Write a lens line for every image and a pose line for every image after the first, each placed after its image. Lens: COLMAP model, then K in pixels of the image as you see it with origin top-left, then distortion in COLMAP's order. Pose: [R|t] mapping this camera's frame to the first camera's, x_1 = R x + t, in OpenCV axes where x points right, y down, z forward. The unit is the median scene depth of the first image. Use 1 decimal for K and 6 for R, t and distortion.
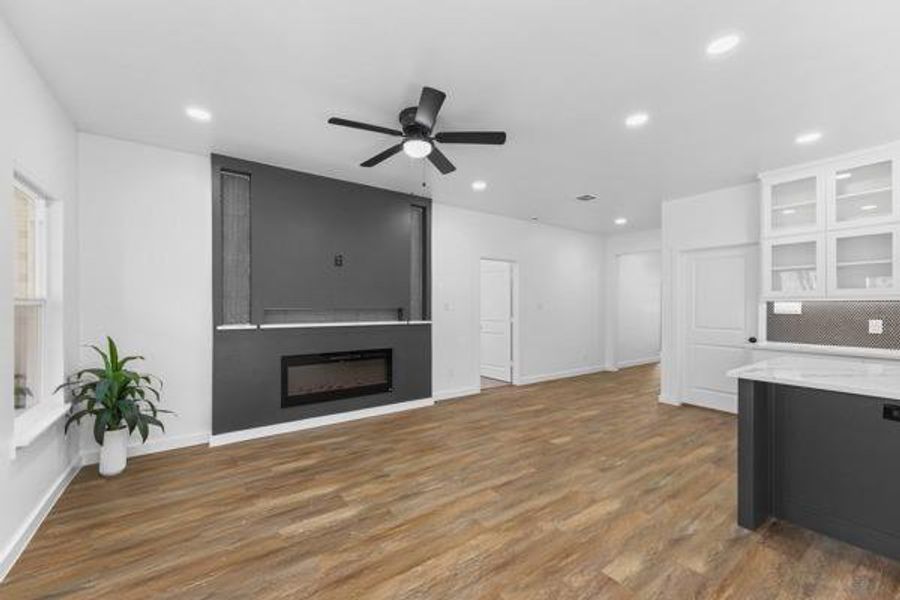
lens RADIAL K [[361.8, 0, 450.0], [0, 361.8, 300.0], [0, 0, 1]] dist [0.011099, -0.000283]
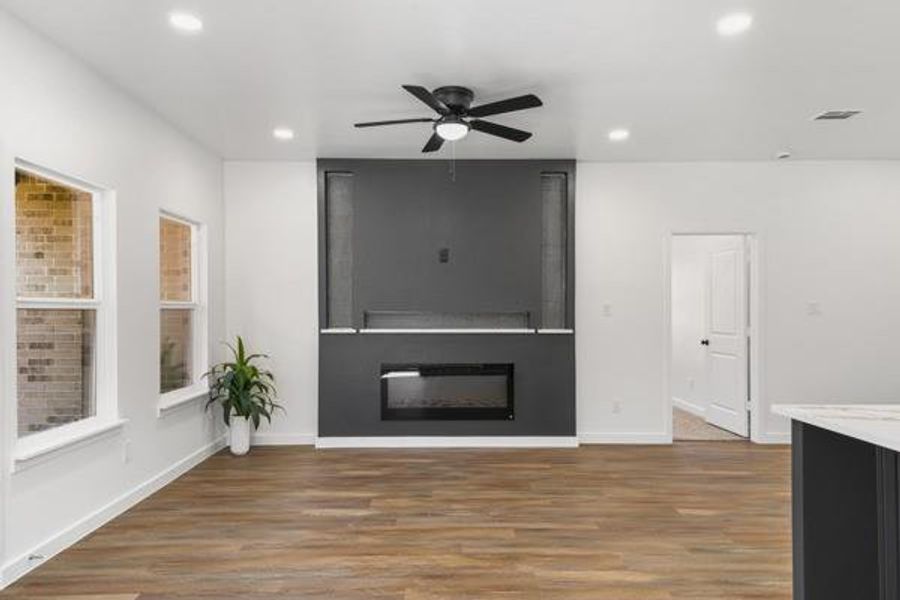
lens RADIAL K [[591.0, 0, 450.0], [0, 591.0, 300.0], [0, 0, 1]] dist [0.060893, -0.000170]
pose [[0.827559, -0.009890, -0.561292, 0.620370], [0.010596, 0.999942, -0.001996, -0.002221], [0.561279, -0.004295, 0.827615, -0.171629]]
